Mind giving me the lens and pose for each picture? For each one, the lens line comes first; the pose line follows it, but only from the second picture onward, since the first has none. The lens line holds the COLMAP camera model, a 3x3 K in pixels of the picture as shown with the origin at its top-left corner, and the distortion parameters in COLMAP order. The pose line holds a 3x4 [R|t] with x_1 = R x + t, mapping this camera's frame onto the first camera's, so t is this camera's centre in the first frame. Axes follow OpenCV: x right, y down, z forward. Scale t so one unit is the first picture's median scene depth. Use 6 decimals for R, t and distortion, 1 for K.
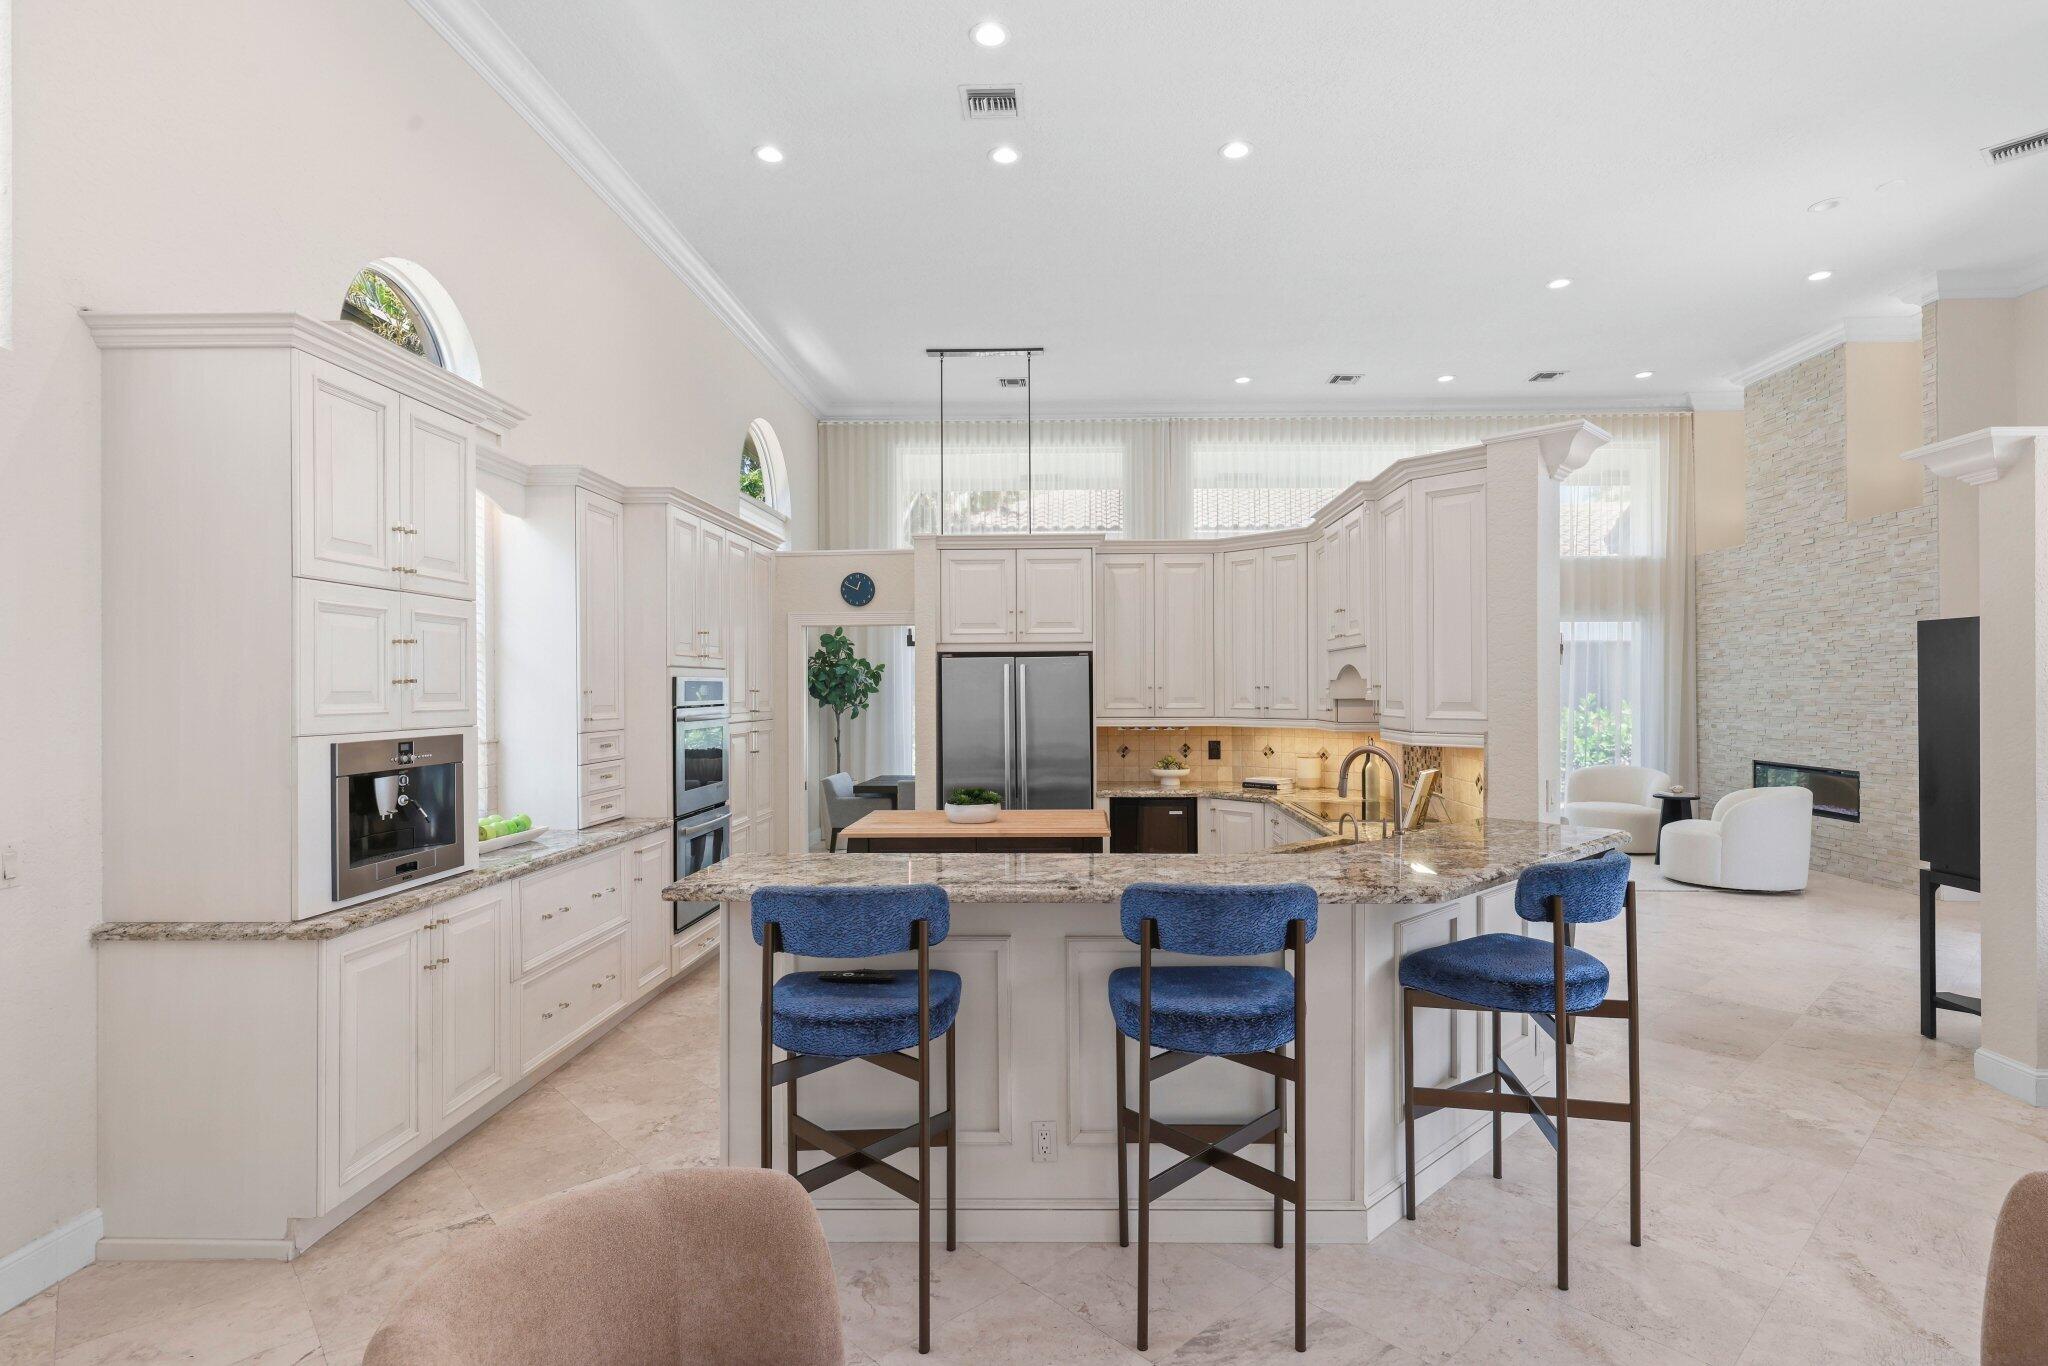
lens RADIAL K [[1004.0, 0, 1058.3], [0, 1004.0, 689.9], [0, 0, 1]] dist [0.003782, -0.001720]
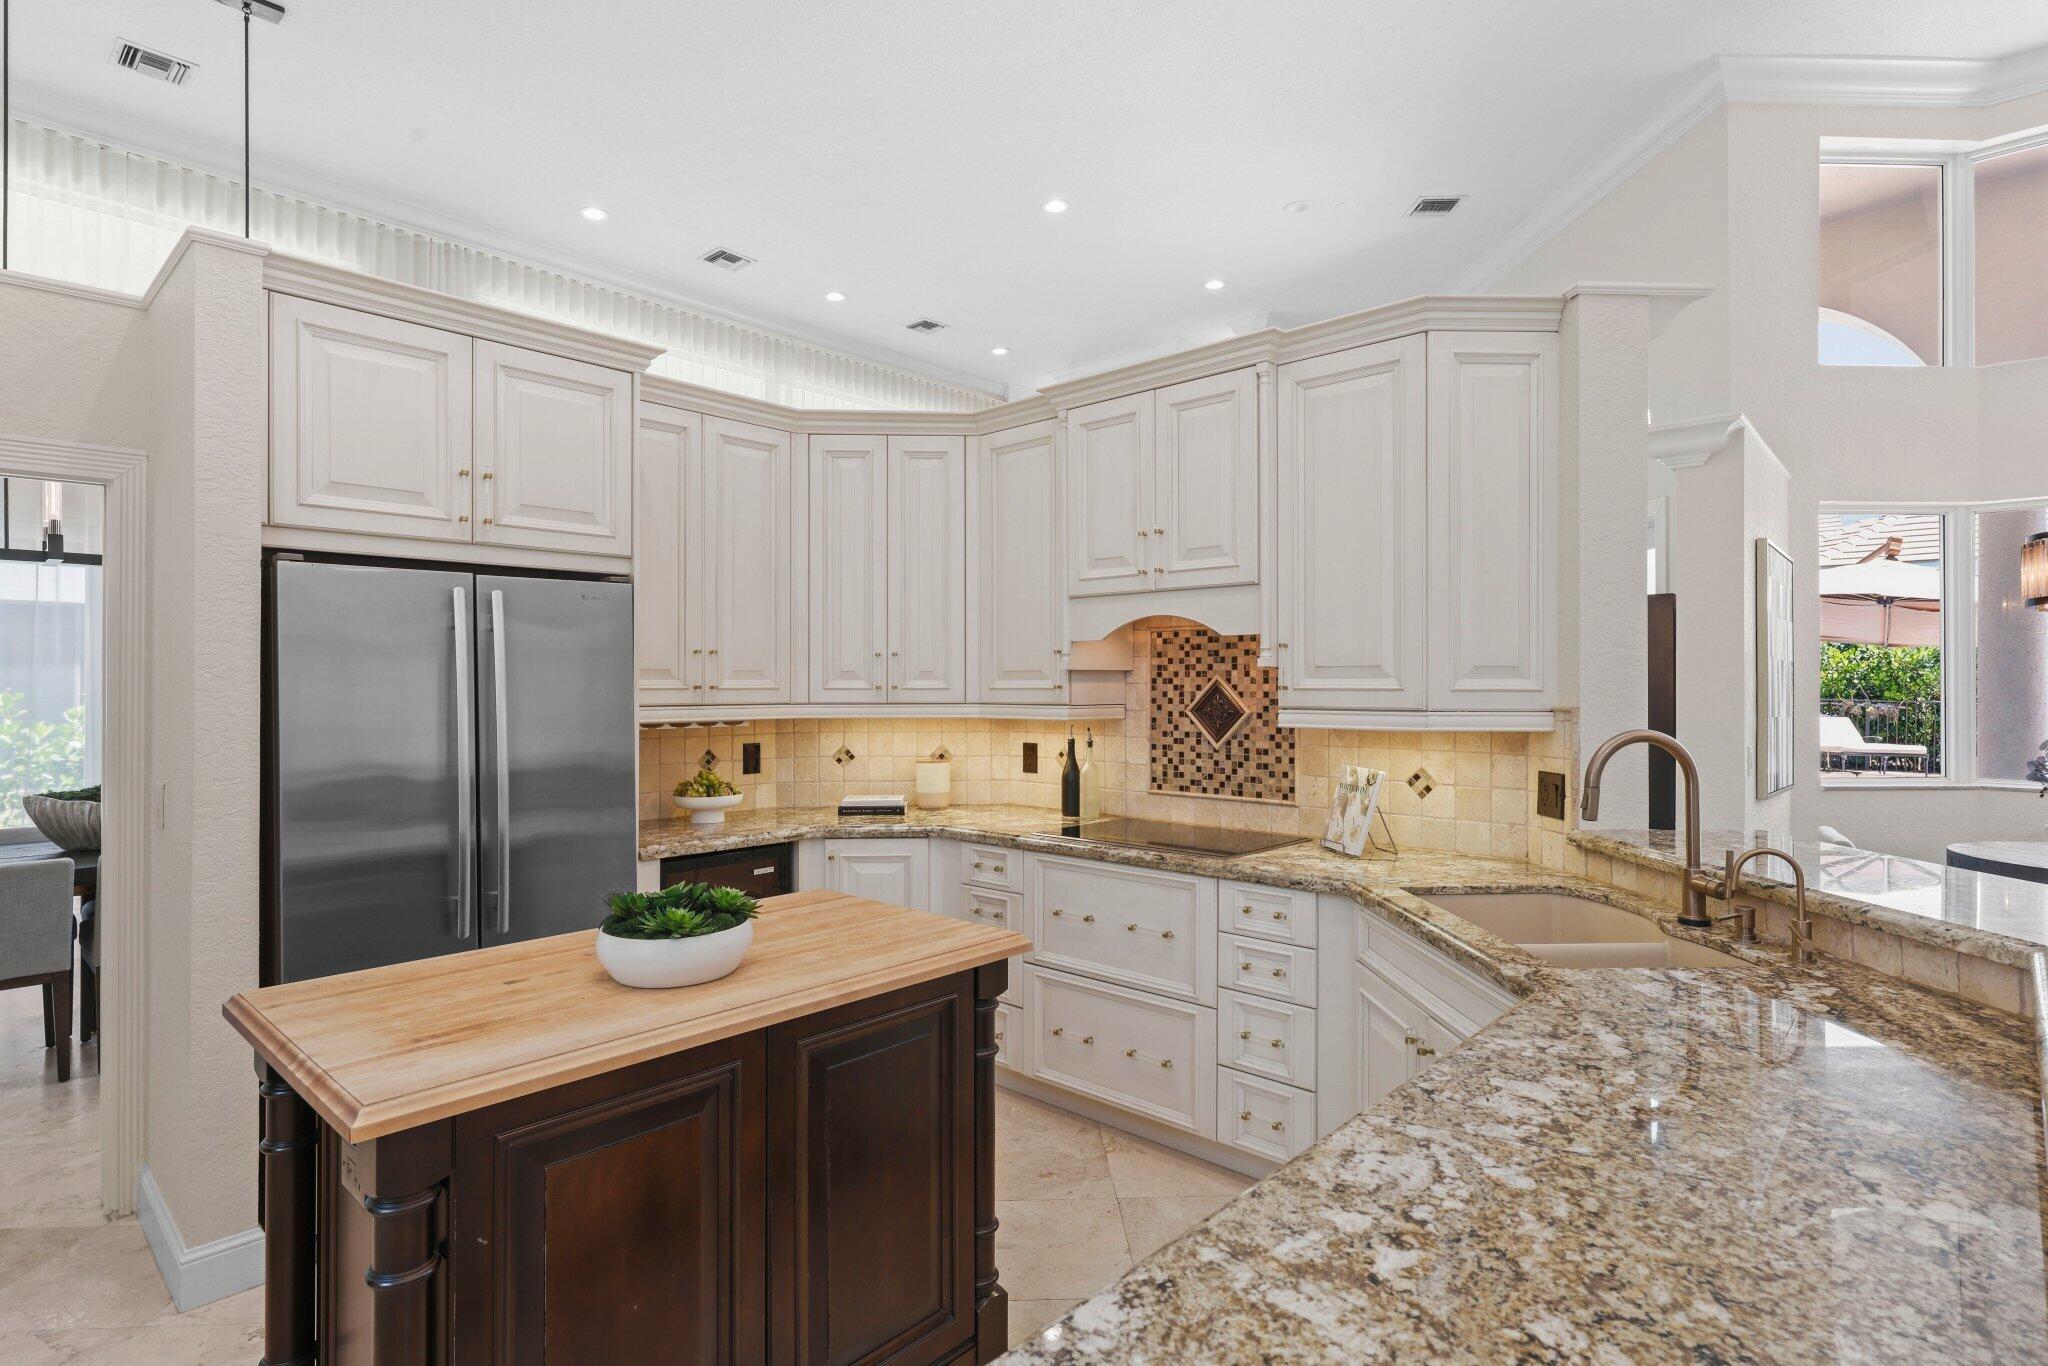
lens RADIAL K [[1028.4, 0, 1018.8], [0, 1028.4, 680.9], [0, 0, 1]] dist [0.001535, 0.000058]
pose [[0.662898, 0.006246, 0.748683, -0.256091], [-0.001518, 0.999974, -0.006998, 0.020749], [-0.748708, 0.003502, 0.662891, 0.574090]]
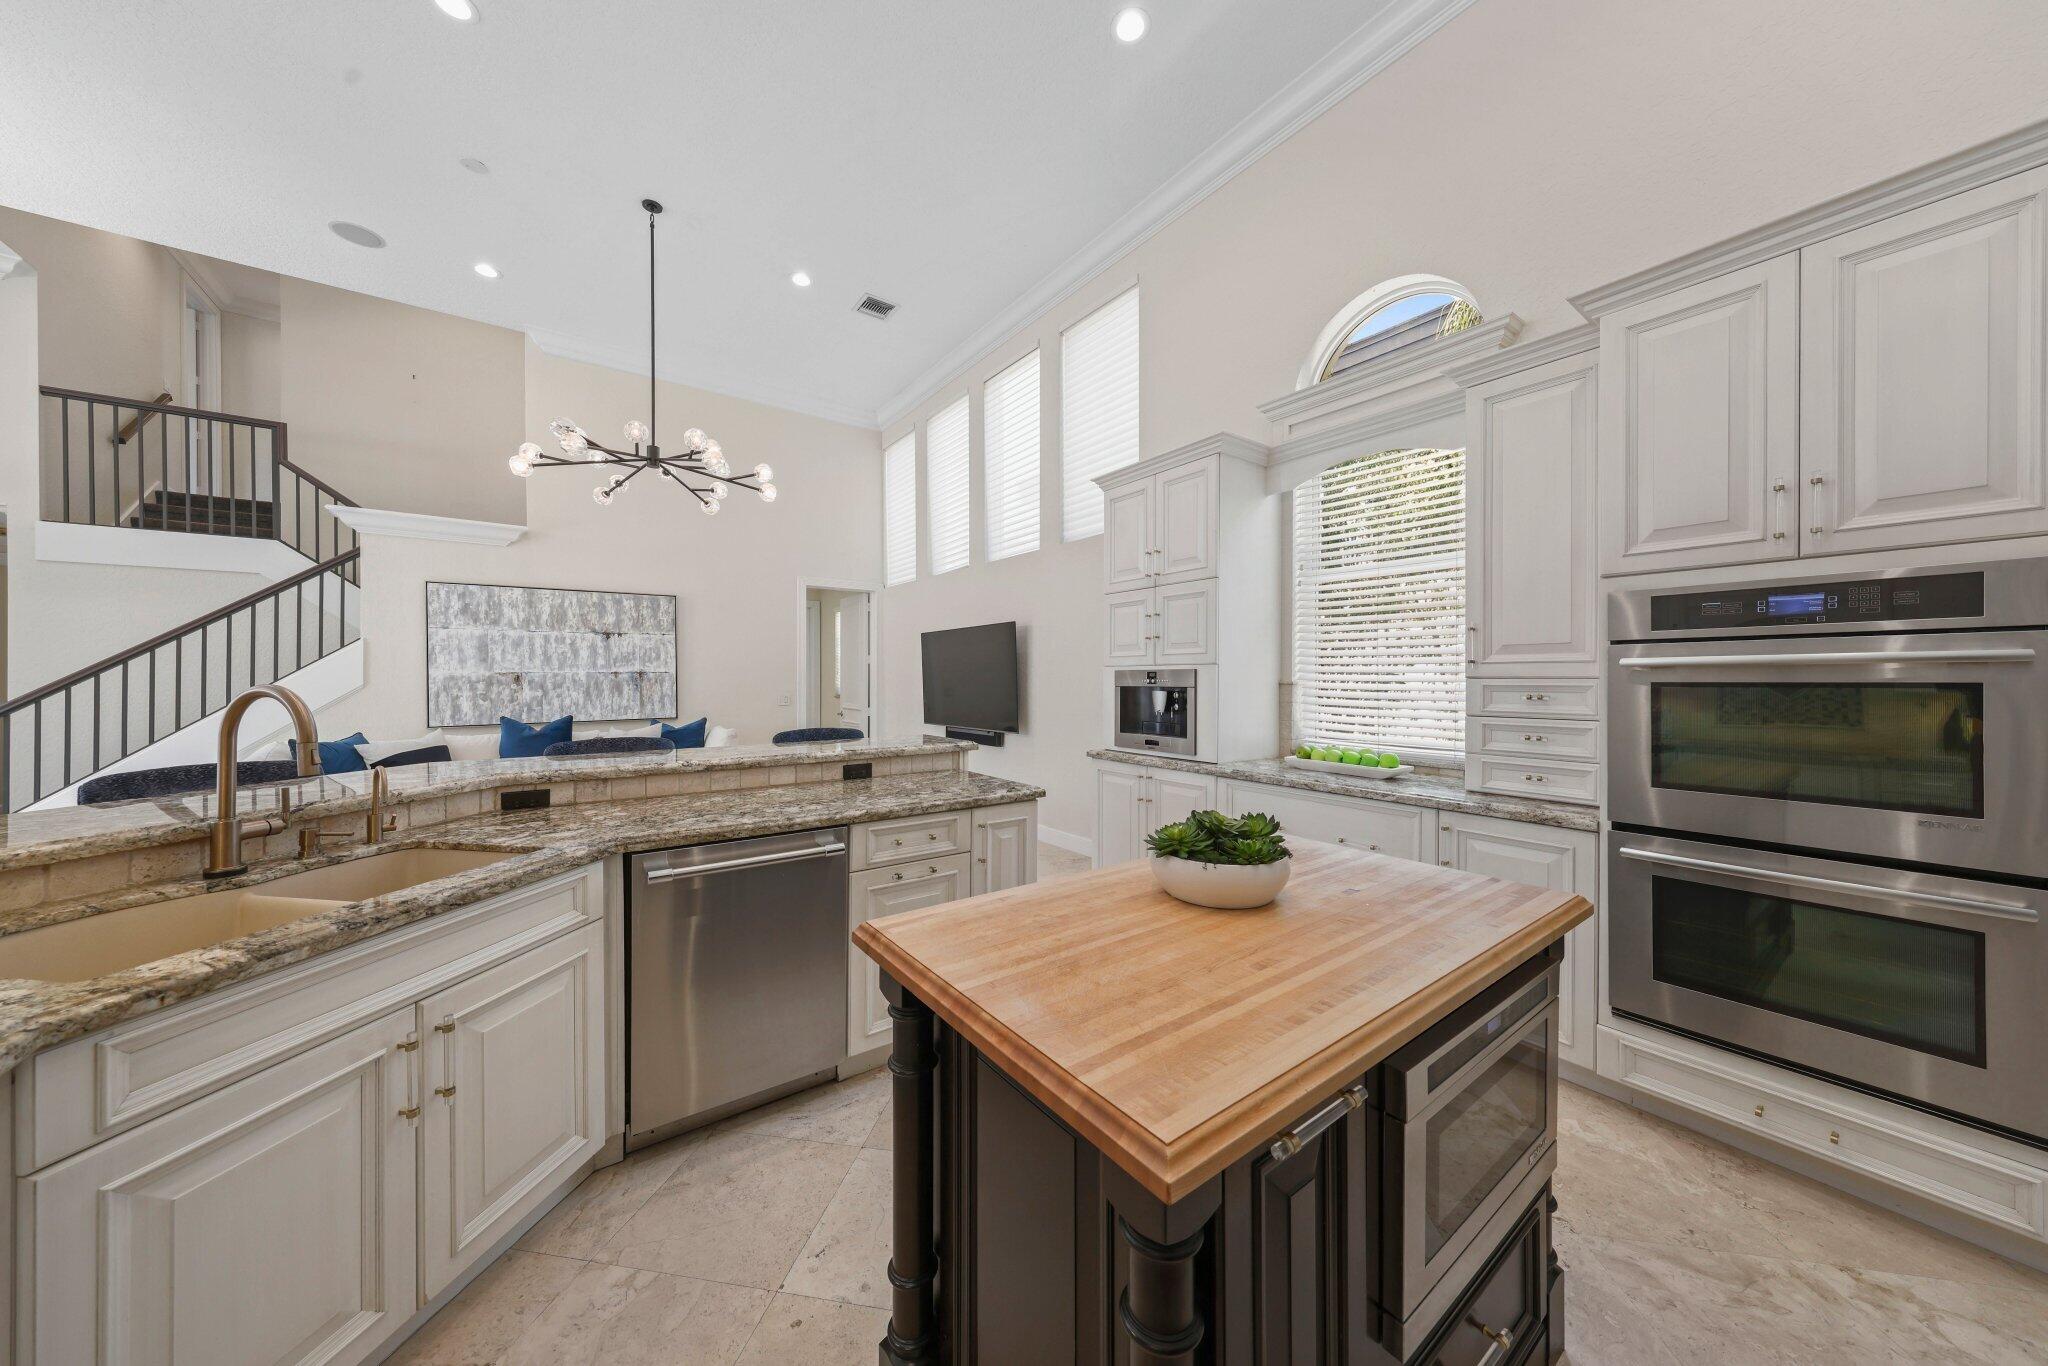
lens RADIAL K [[657.0, 0, 1020.1], [0, 657.0, 684.2], [0, 0, 1]] dist [0.000455, 0.000006]
pose [[-0.800454, 0.001076, -0.599393, 0.135172], [-0.002289, 0.999986, 0.004852, 0.040118], [0.599389, 0.005256, -0.800440, 1.045744]]
